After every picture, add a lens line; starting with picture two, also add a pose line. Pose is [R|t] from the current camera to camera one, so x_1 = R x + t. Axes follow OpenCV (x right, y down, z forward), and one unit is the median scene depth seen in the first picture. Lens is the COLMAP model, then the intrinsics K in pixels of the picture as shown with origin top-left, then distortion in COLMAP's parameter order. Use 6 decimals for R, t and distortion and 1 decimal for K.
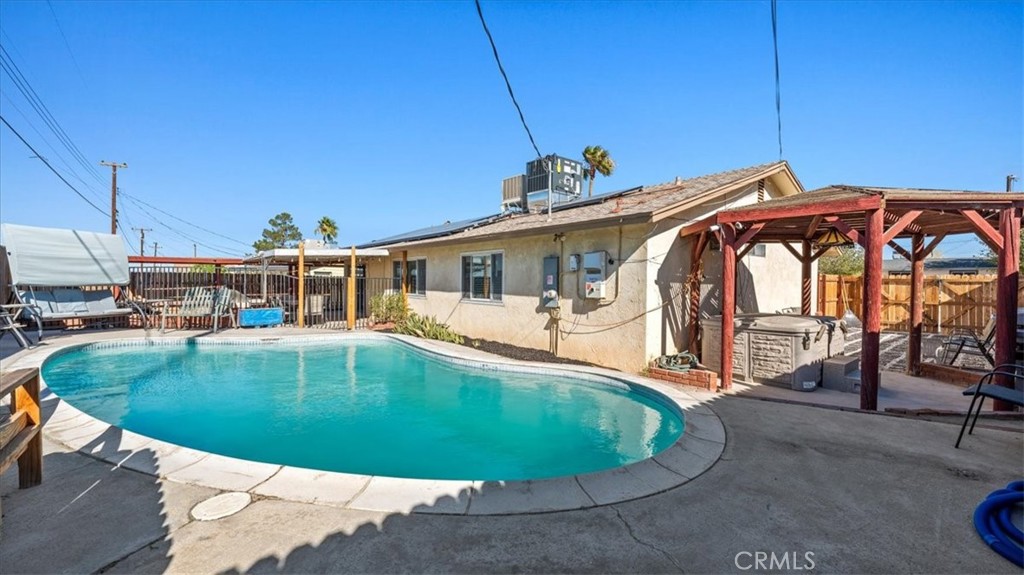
lens RADIAL K [[416.2, 0, 508.6], [0, 416.2, 285.3], [0, 0, 1]] dist [-0.000127, -0.001432]
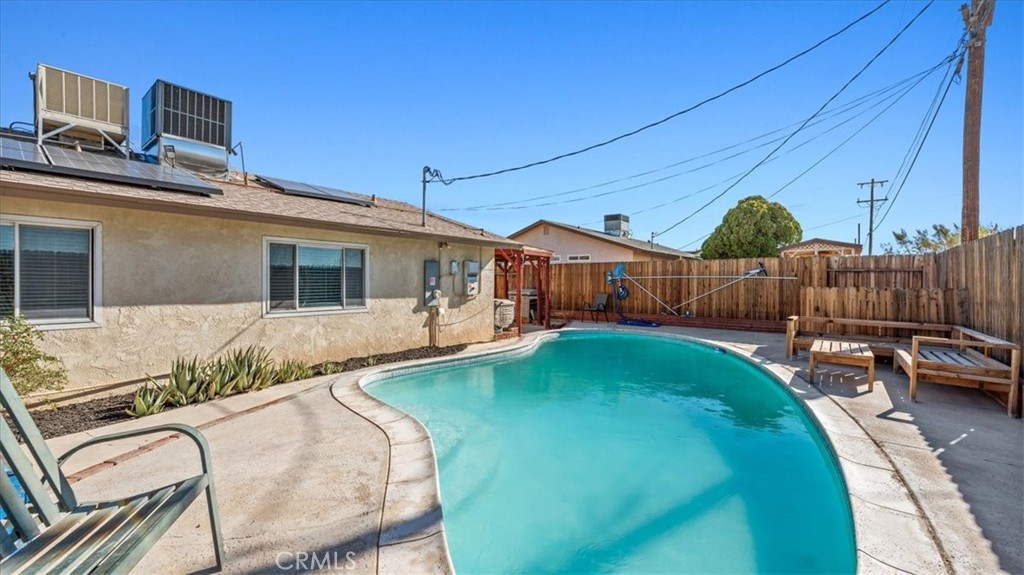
lens RADIAL K [[416.2, 0, 511.7], [0, 416.2, 282.4], [0, 0, 1]] dist [-0.000127, -0.001432]
pose [[-0.209764, -0.006606, 0.977730, -1.094821], [0.007001, 0.999941, 0.008258, -0.018544], [-0.977727, 0.008577, -0.209706, 1.085558]]
